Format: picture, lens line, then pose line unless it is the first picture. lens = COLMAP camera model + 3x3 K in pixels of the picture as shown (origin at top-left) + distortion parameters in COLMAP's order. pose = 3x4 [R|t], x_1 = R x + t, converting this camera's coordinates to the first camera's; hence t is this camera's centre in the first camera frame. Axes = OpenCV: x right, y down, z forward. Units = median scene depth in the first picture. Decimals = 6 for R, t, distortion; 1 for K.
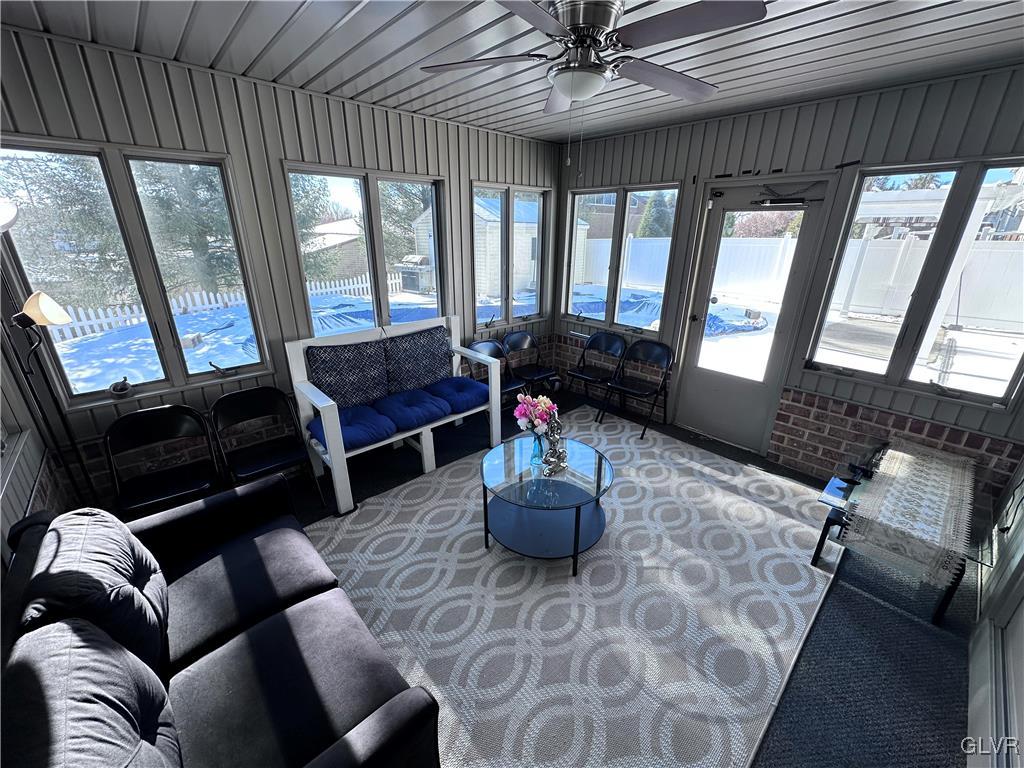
lens RADIAL K [[407.5, 0, 512.0], [0, 407.5, 384.0], [0, 0, 1]] dist [-0.003934, 0.000359]
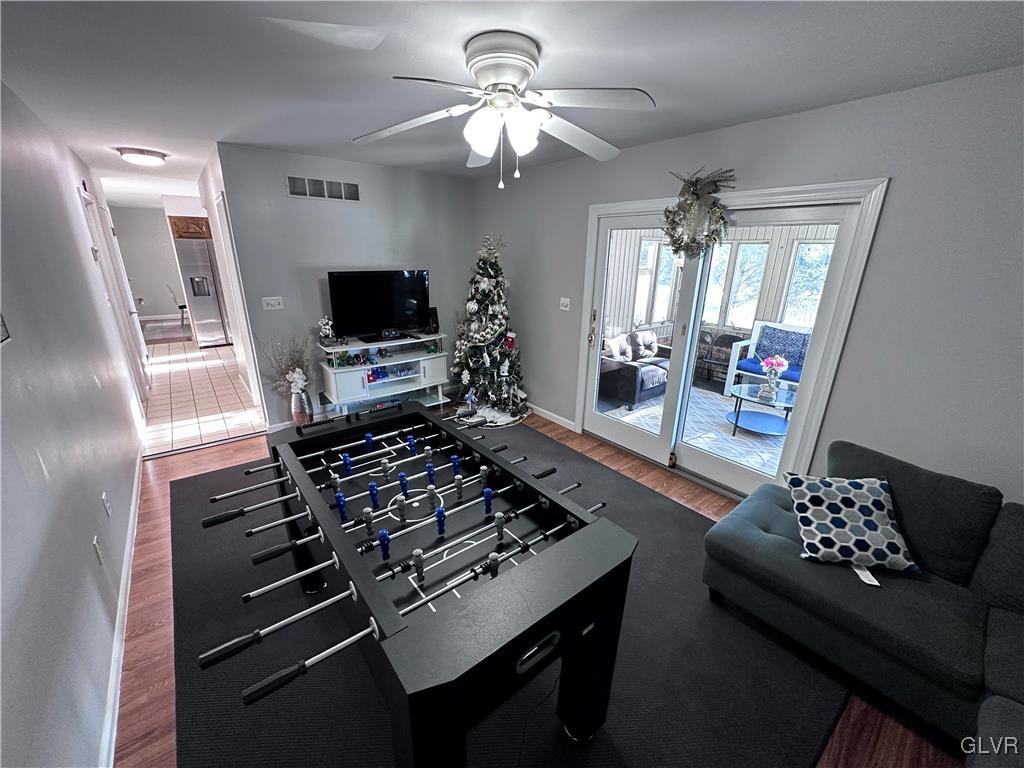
lens RADIAL K [[407.5, 0, 512.0], [0, 407.5, 384.0], [0, 0, 1]] dist [-0.003934, 0.000359]
pose [[-0.064734, 0.301013, -0.951420, 1.597210], [-0.368867, 0.878675, 0.303095, 0.017470], [0.927225, 0.370568, 0.054153, -0.193759]]
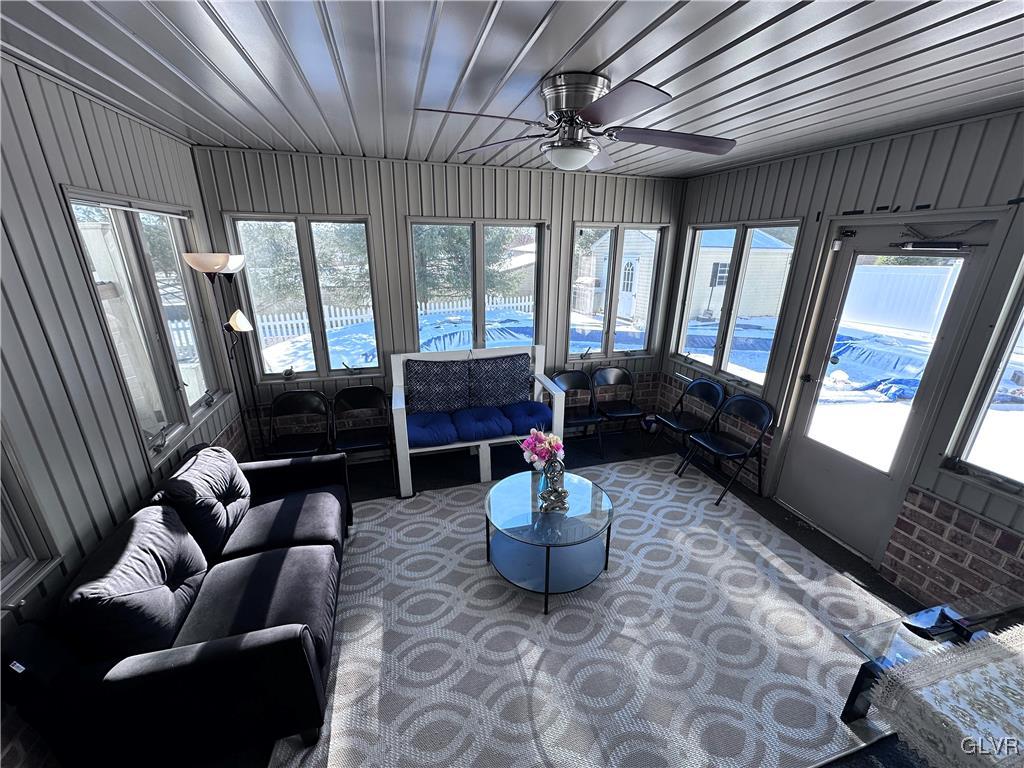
lens RADIAL K [[407.5, 0, 512.0], [0, 407.5, 384.0], [0, 0, 1]] dist [-0.003934, 0.000359]
pose [[0.894487, 0.144105, -0.423235, 0.323634], [-0.160657, 0.987004, -0.003483, -0.062417], [0.417232, 0.071111, 0.906013, -0.002165]]
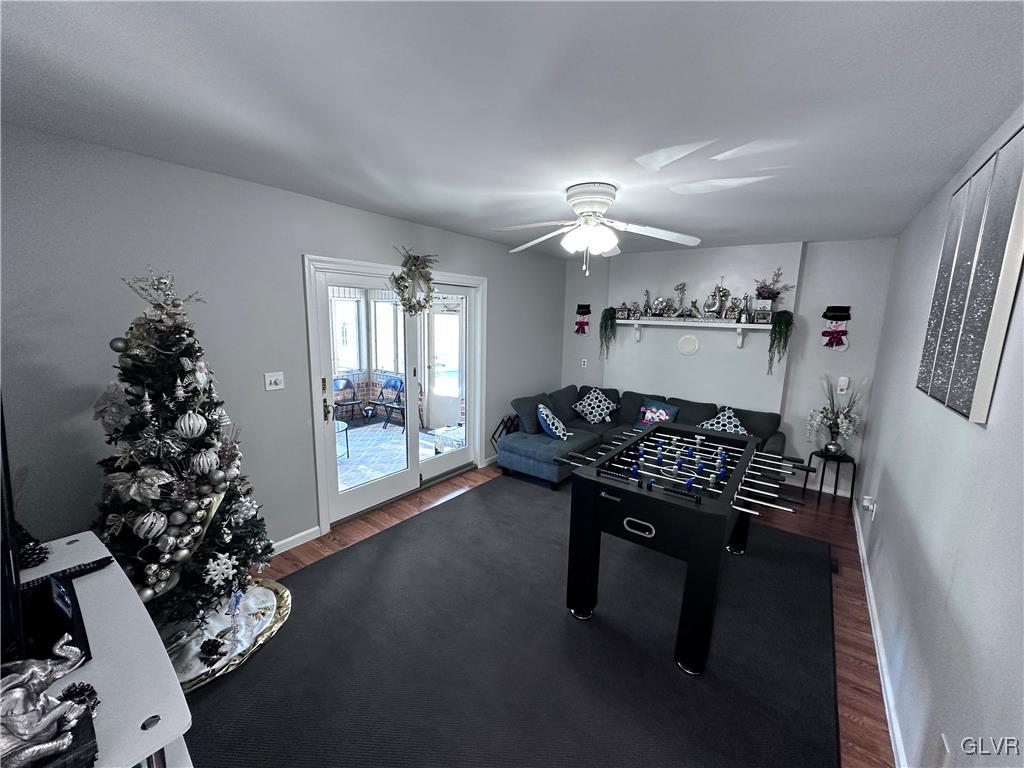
lens RADIAL K [[408.7, 0, 512.0], [0, 408.7, 384.0], [0, 0, 1]] dist [0.002271, 0.000113]
pose [[0.981735, -0.017668, 0.189433, 0.570097], [0.052777, 0.981893, -0.181934, 0.343590], [-0.182789, 0.188609, 0.964891, -1.089379]]
